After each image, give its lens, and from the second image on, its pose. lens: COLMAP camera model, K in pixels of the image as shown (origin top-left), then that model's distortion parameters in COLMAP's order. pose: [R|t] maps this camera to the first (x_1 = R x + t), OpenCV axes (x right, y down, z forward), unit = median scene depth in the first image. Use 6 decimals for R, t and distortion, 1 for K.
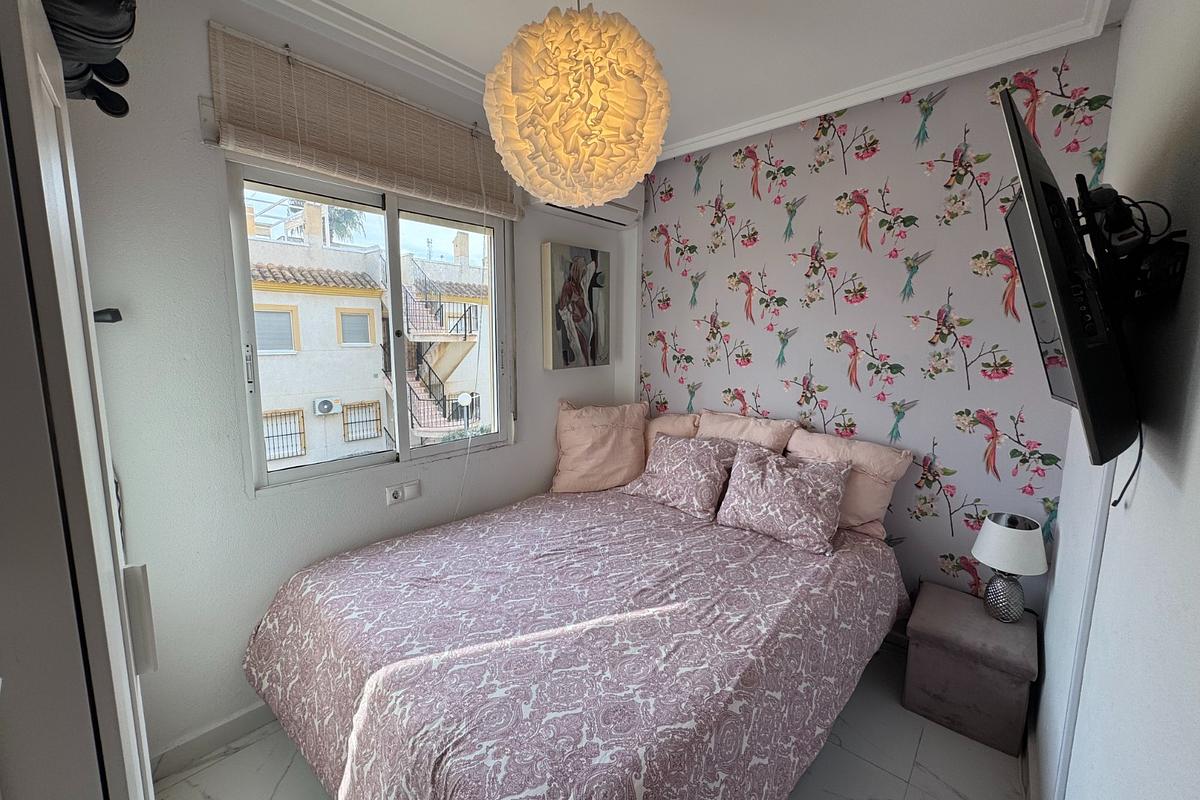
lens RADIAL K [[486.2, 0, 600.0], [0, 486.2, 400.0], [0, 0, 1]] dist [0.000105, -0.000094]
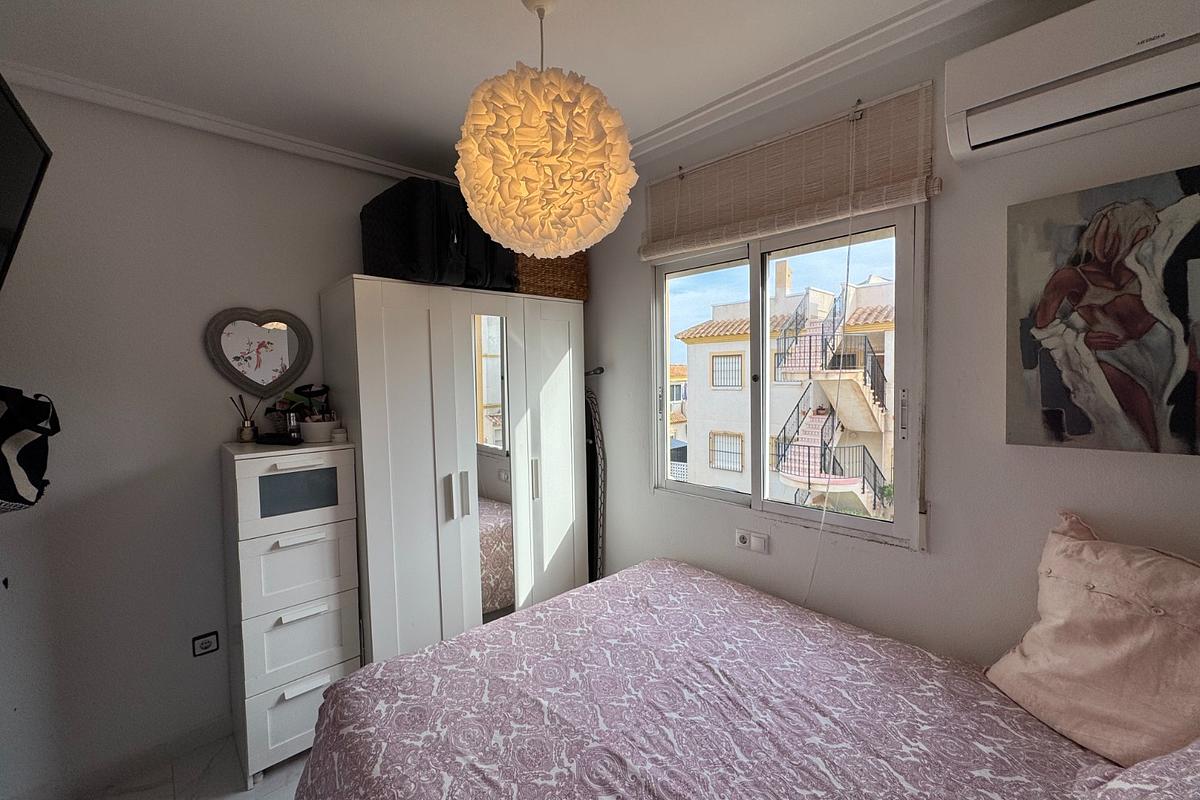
lens RADIAL K [[486.2, 0, 600.0], [0, 486.2, 400.0], [0, 0, 1]] dist [0.000105, -0.000094]
pose [[-0.093031, 0.047720, -0.994519, 0.616952], [-0.118679, 0.991198, 0.058663, -0.117616], [0.988565, 0.123485, -0.086549, 0.807169]]
